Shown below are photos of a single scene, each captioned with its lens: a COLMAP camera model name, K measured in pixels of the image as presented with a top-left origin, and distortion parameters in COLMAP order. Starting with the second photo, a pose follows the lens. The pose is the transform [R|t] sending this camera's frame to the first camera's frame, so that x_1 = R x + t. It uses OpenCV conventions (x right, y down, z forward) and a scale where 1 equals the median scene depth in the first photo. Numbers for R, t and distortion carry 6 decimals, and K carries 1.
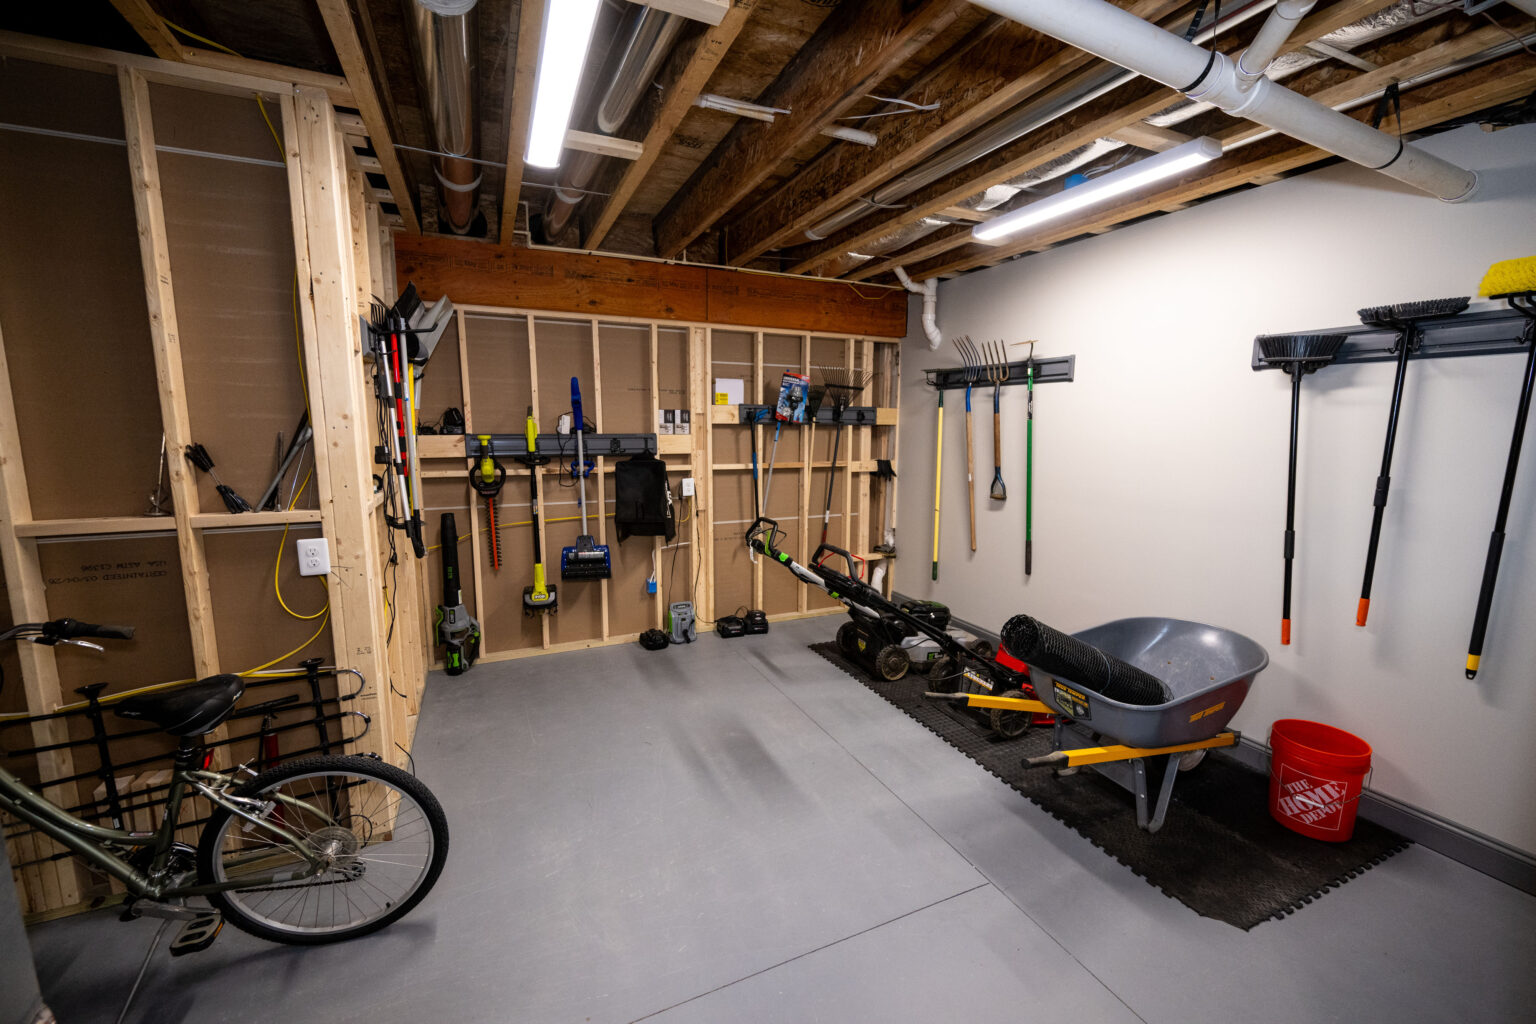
lens RADIAL K [[623.7, 0, 768.0], [0, 623.7, 512.0], [0, 0, 1]] dist [0.000296, 0.000347]
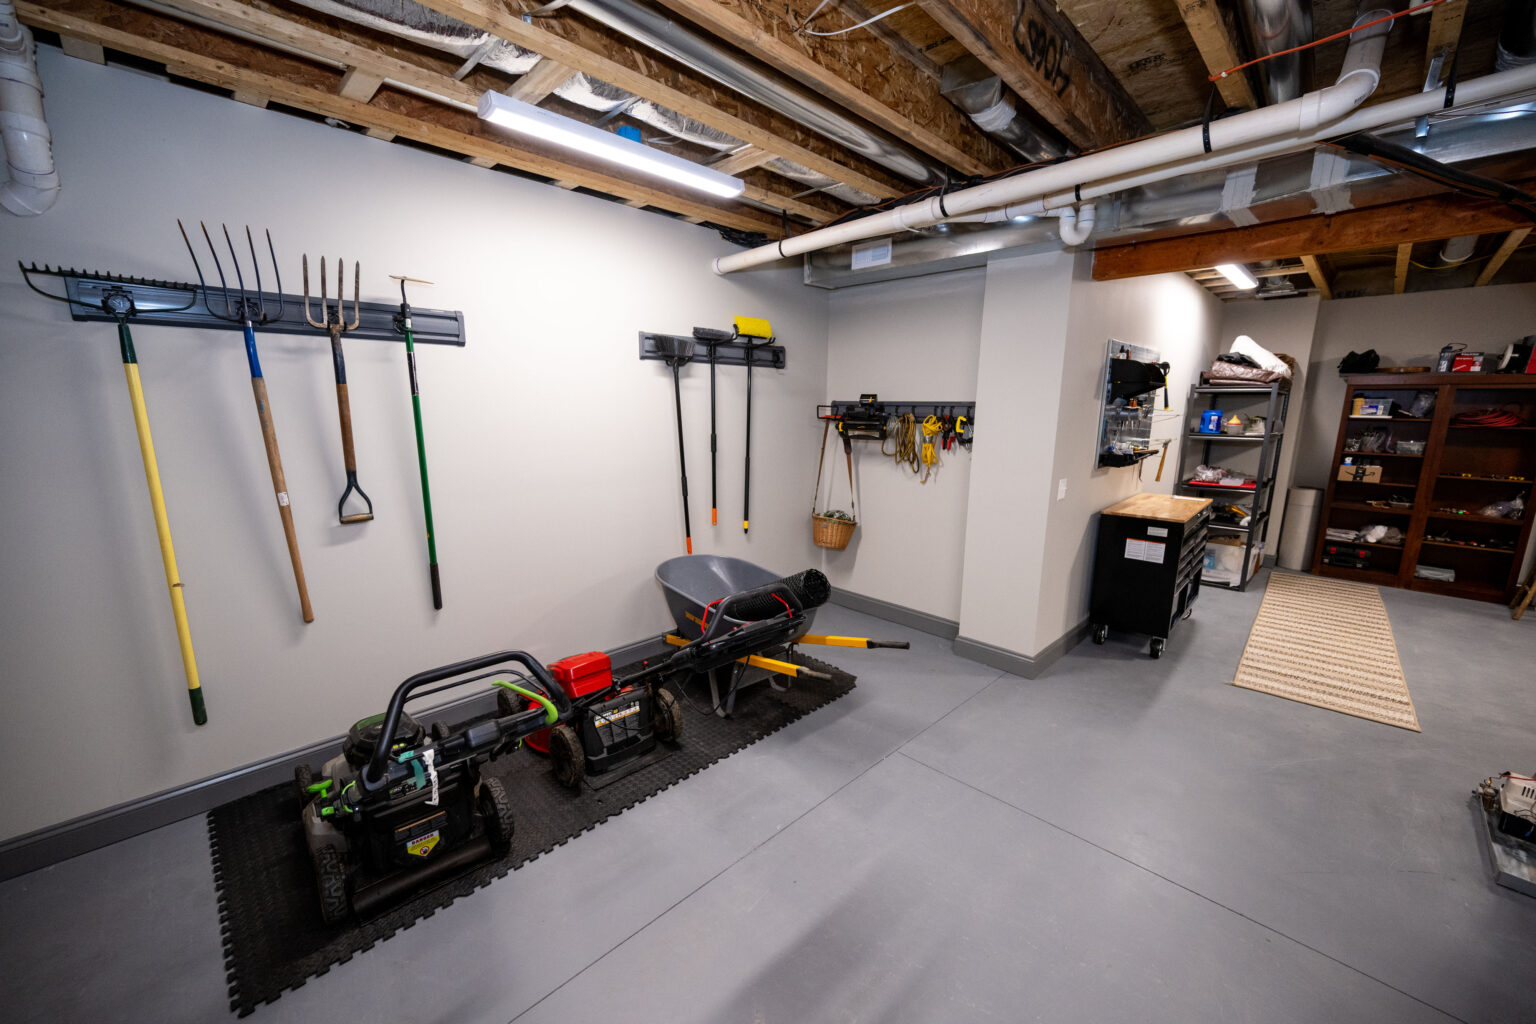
lens RADIAL K [[608.8, 0, 768.0], [0, 608.8, 512.0], [0, 0, 1]] dist [0.002357, 0.000160]
pose [[-0.362325, -0.180949, 0.914318, -0.519181], [0.115647, 0.964665, 0.236741, -0.196049], [-0.924849, 0.191515, -0.328597, 1.261971]]
